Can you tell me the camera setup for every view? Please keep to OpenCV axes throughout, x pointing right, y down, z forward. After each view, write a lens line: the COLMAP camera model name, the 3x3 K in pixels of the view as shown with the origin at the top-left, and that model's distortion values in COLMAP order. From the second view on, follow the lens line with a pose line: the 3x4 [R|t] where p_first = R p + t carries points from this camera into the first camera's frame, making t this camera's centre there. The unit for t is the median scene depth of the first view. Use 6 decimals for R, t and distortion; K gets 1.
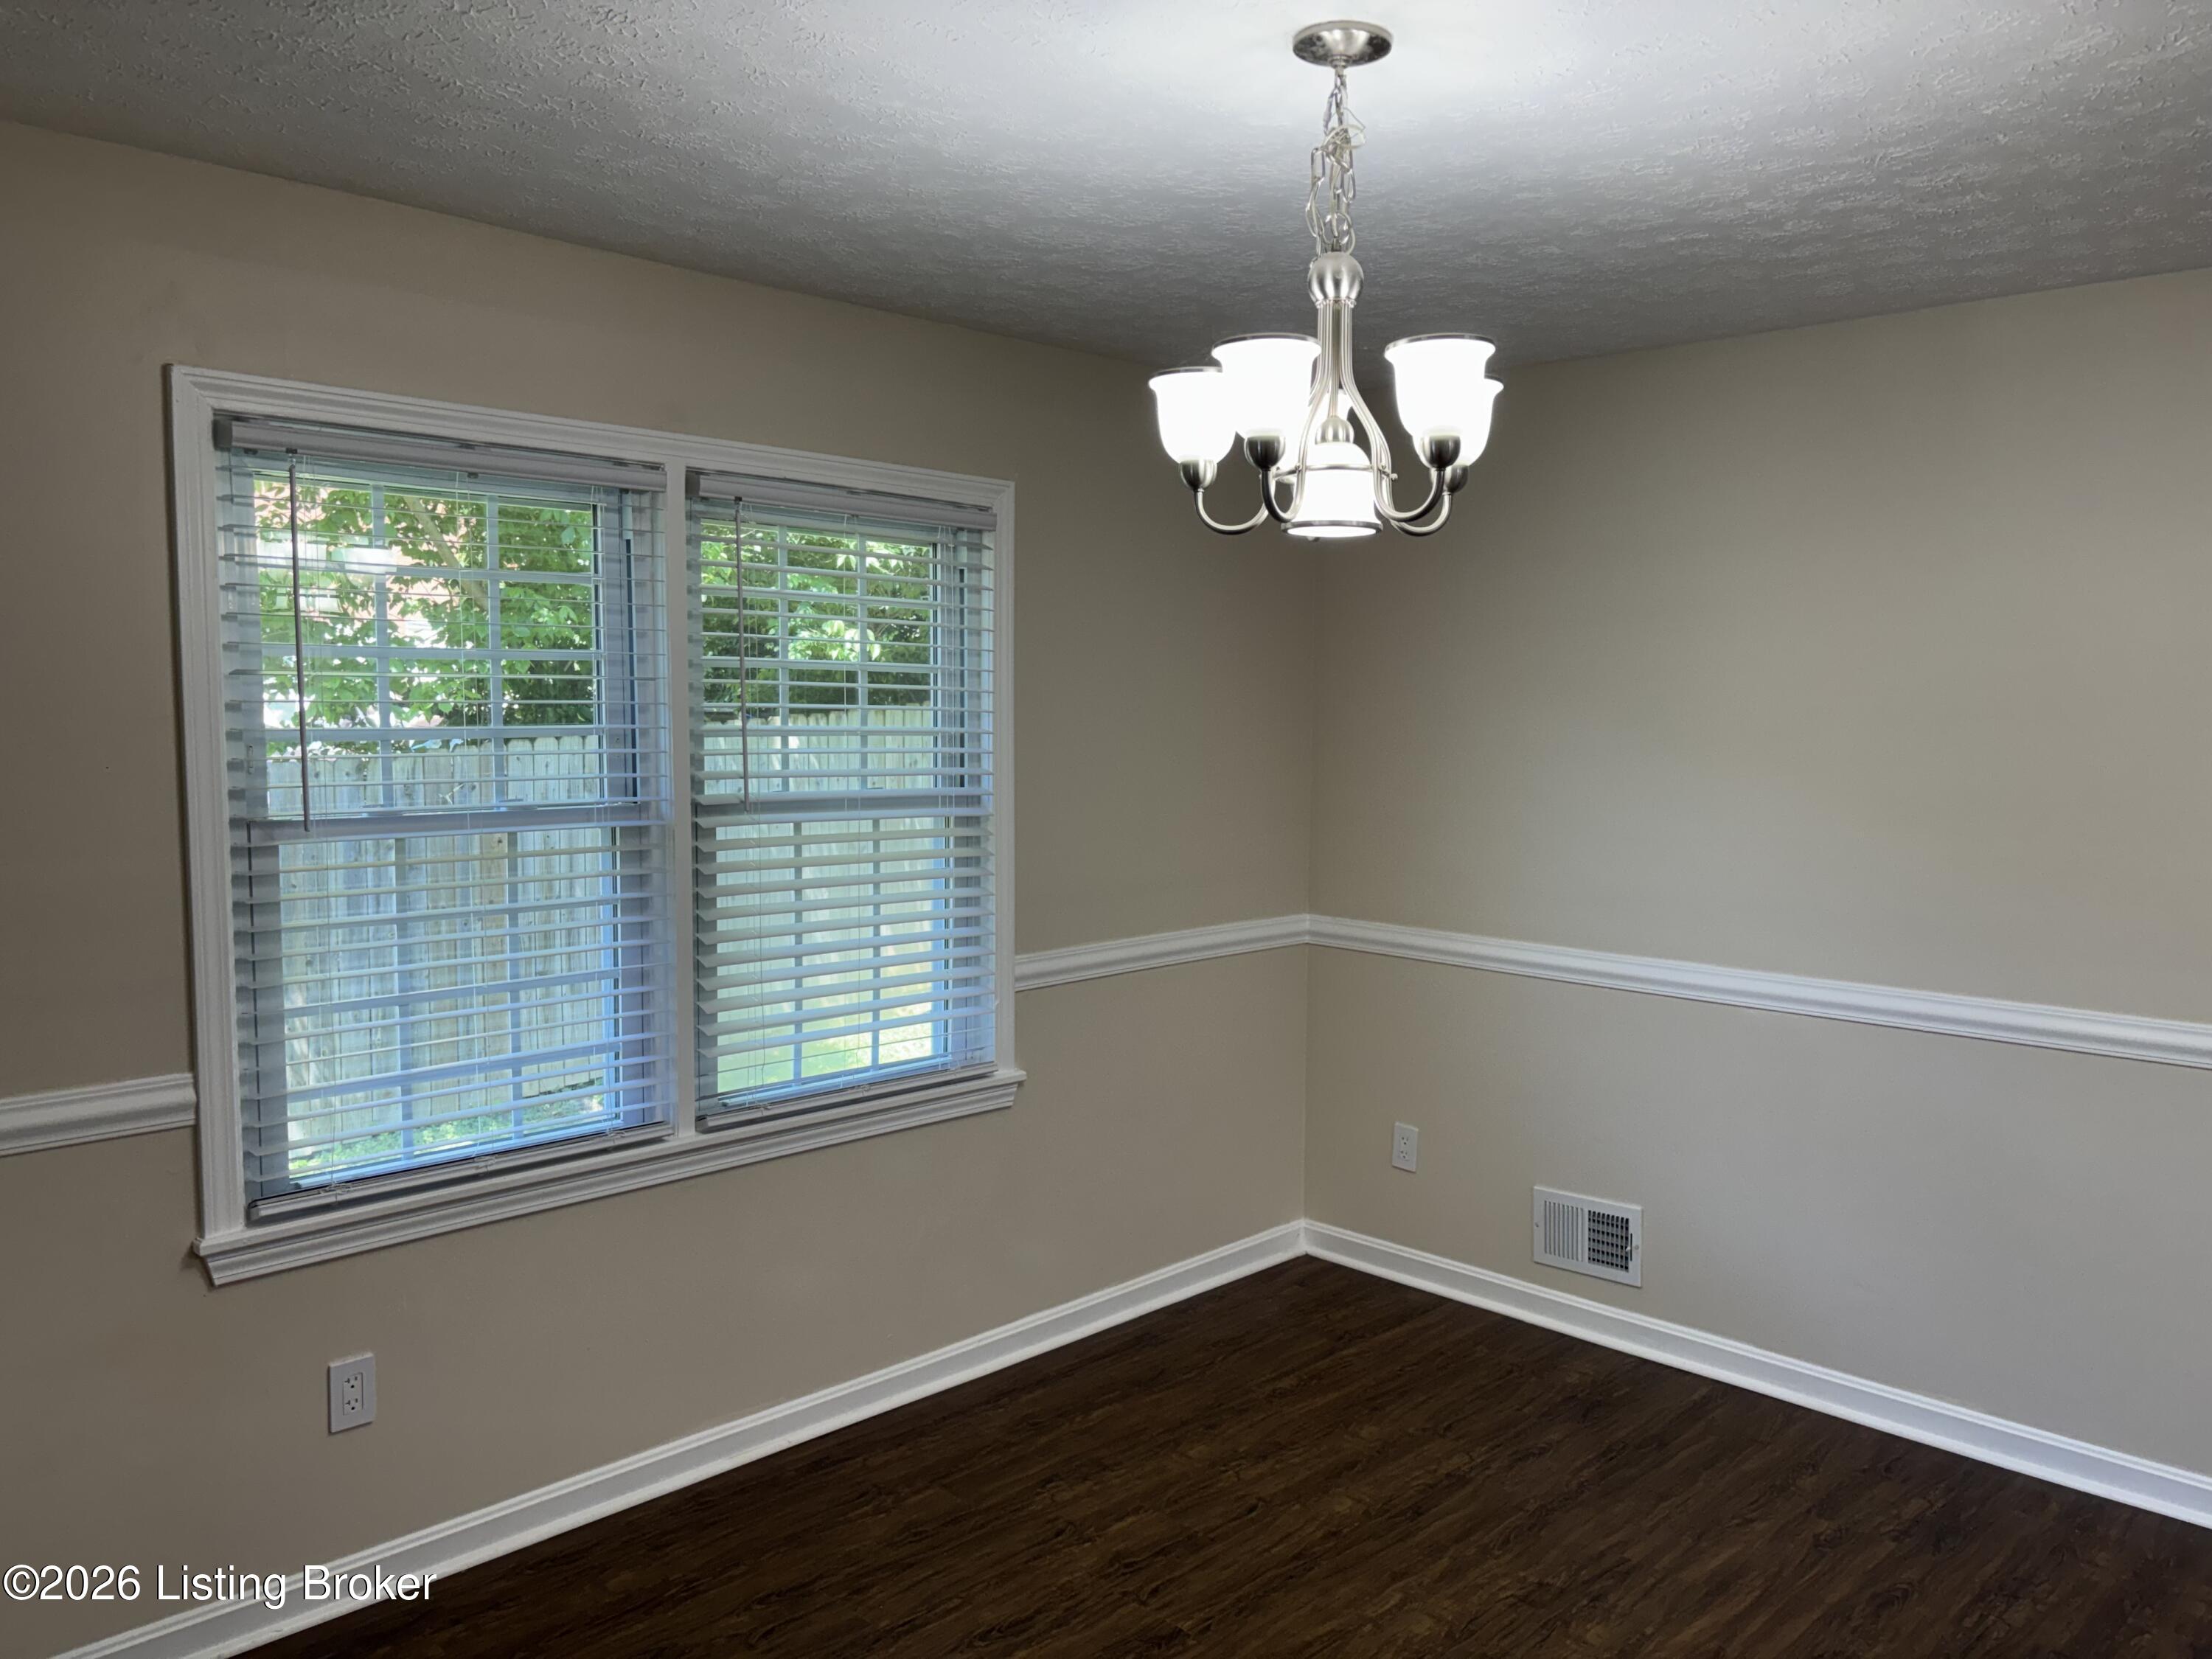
lens RADIAL K [[1690.1, 0, 1106.7], [0, 1690.1, 835.6], [0, 0, 1]] dist [0.057336, -0.056403]
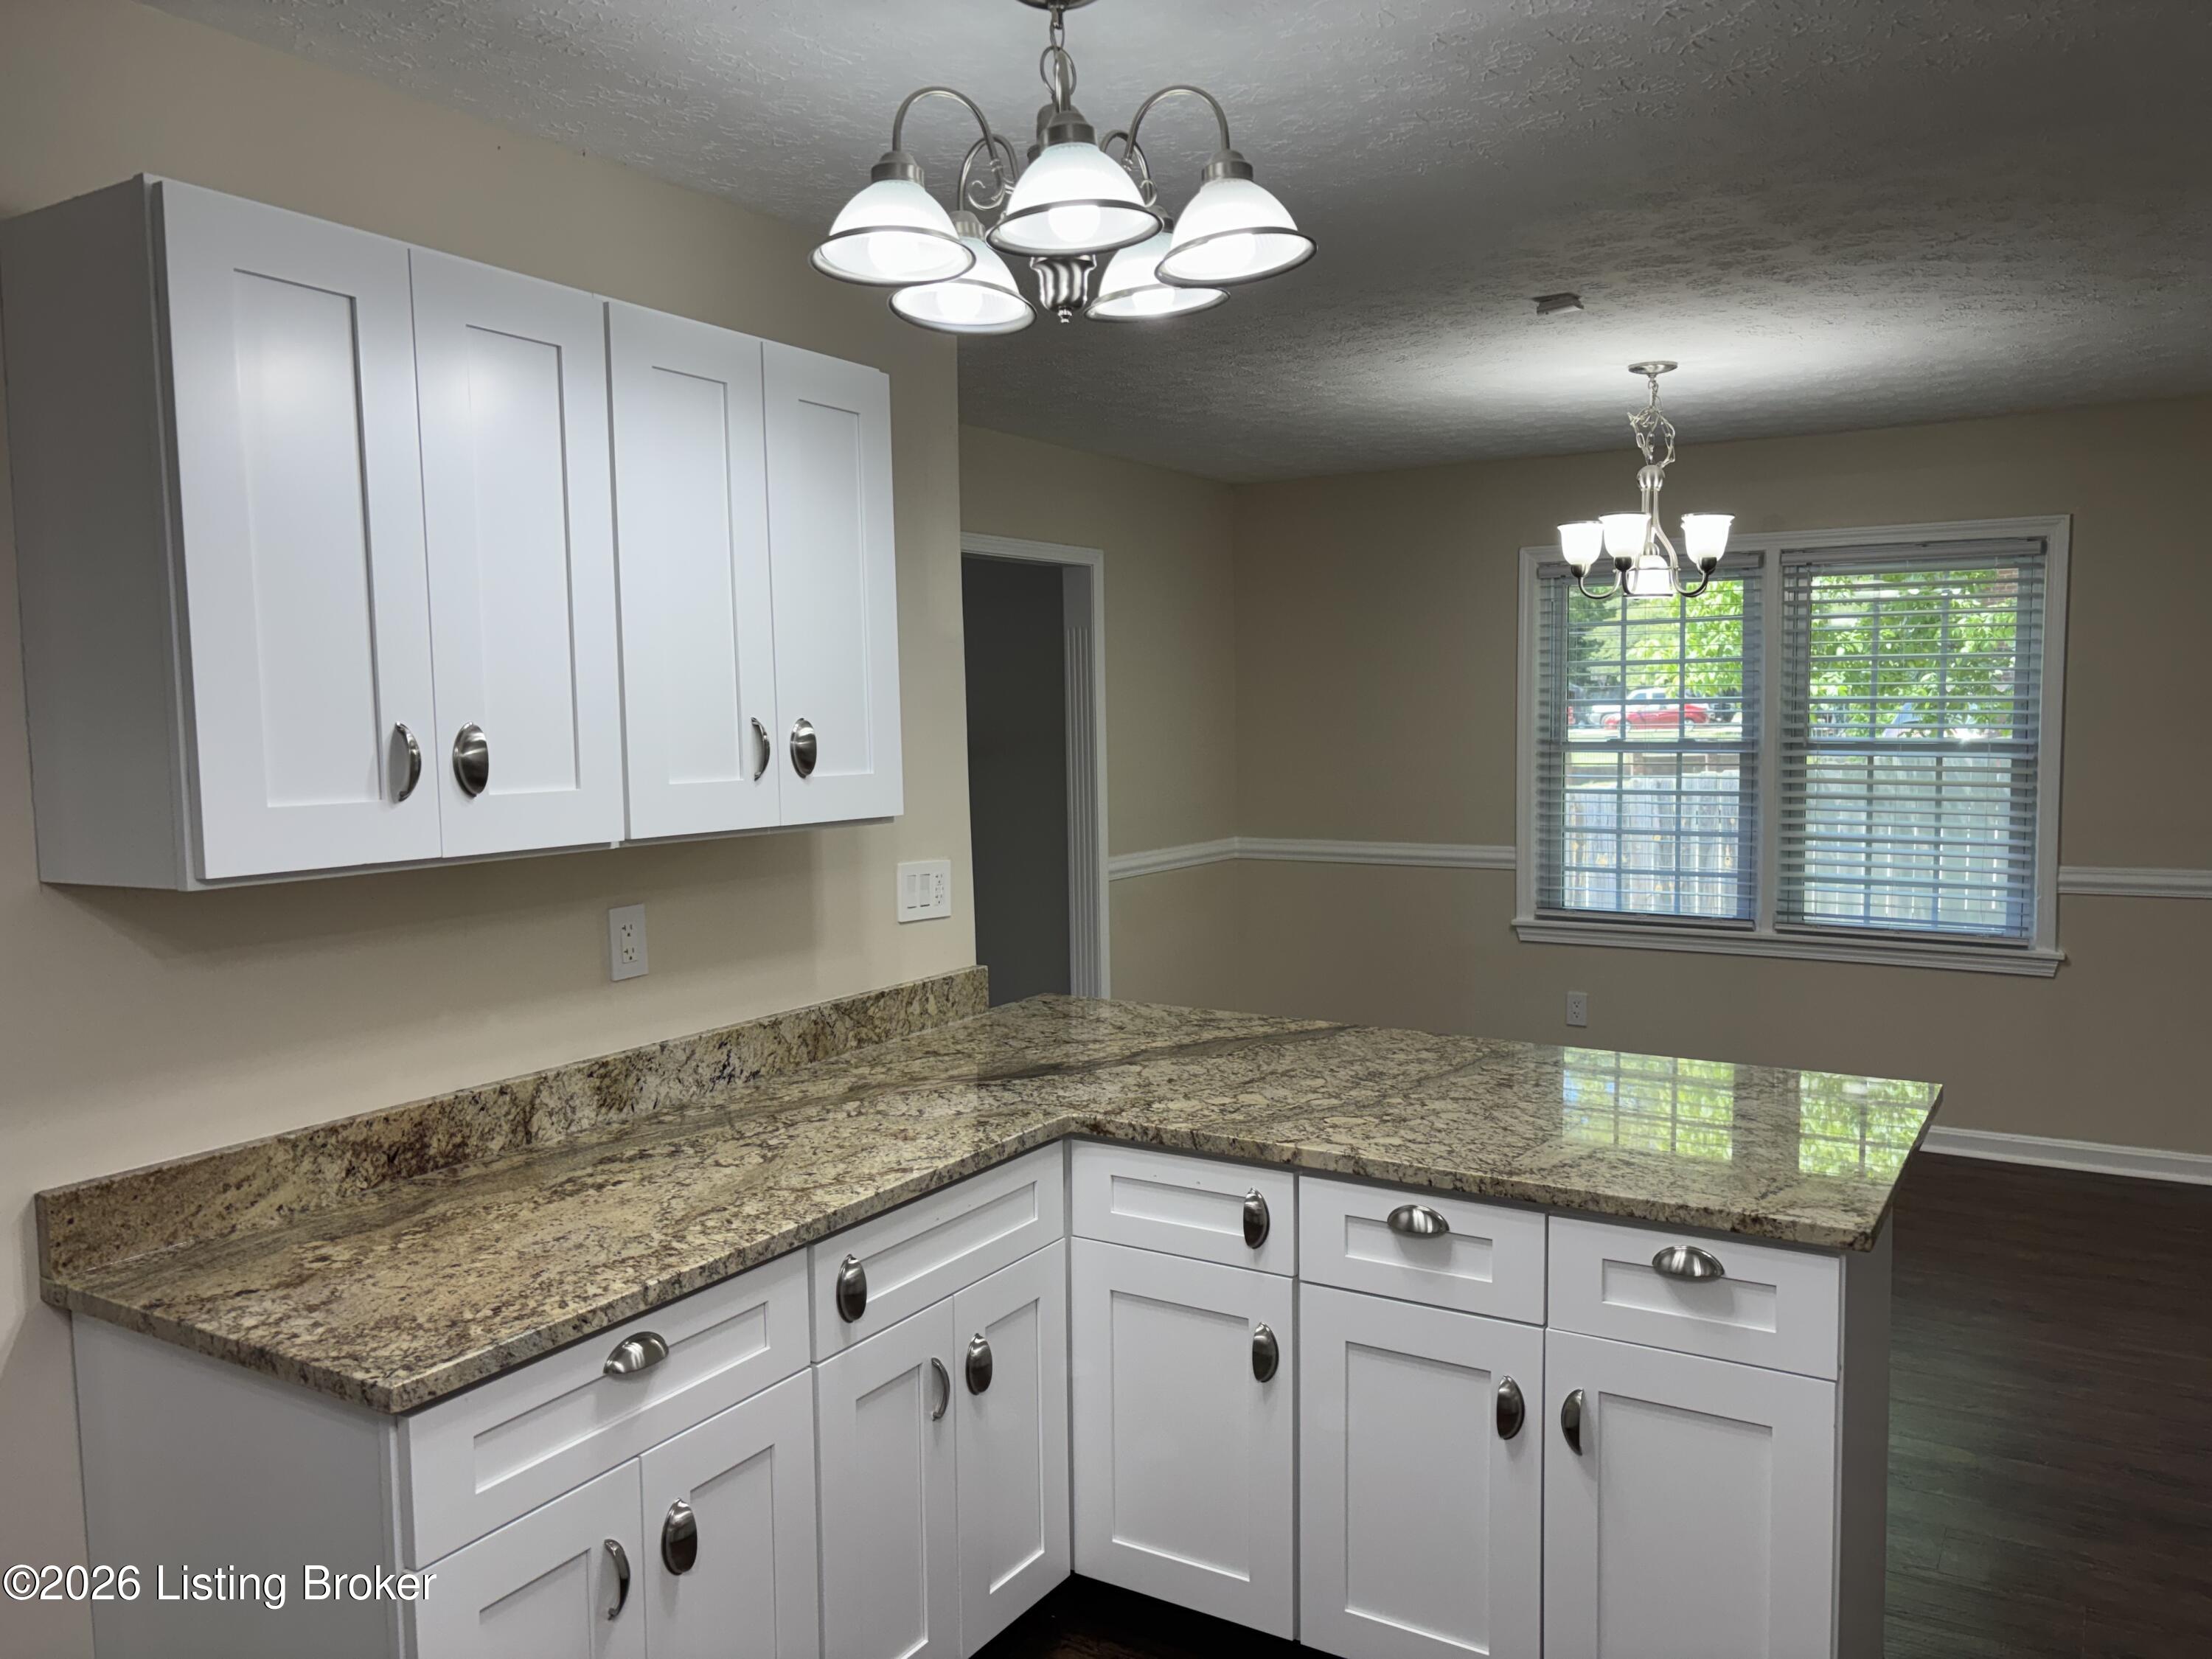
lens RADIAL K [[1690.1, 0, 1105.5], [0, 1690.1, 831.7], [0, 0, 1]] dist [0.057336, -0.056403]
pose [[0.215639, 0.072524, -0.973776, 1.315078], [-0.058649, 0.996400, 0.061221, 0.007002], [0.974710, 0.043909, 0.219116, -0.051877]]
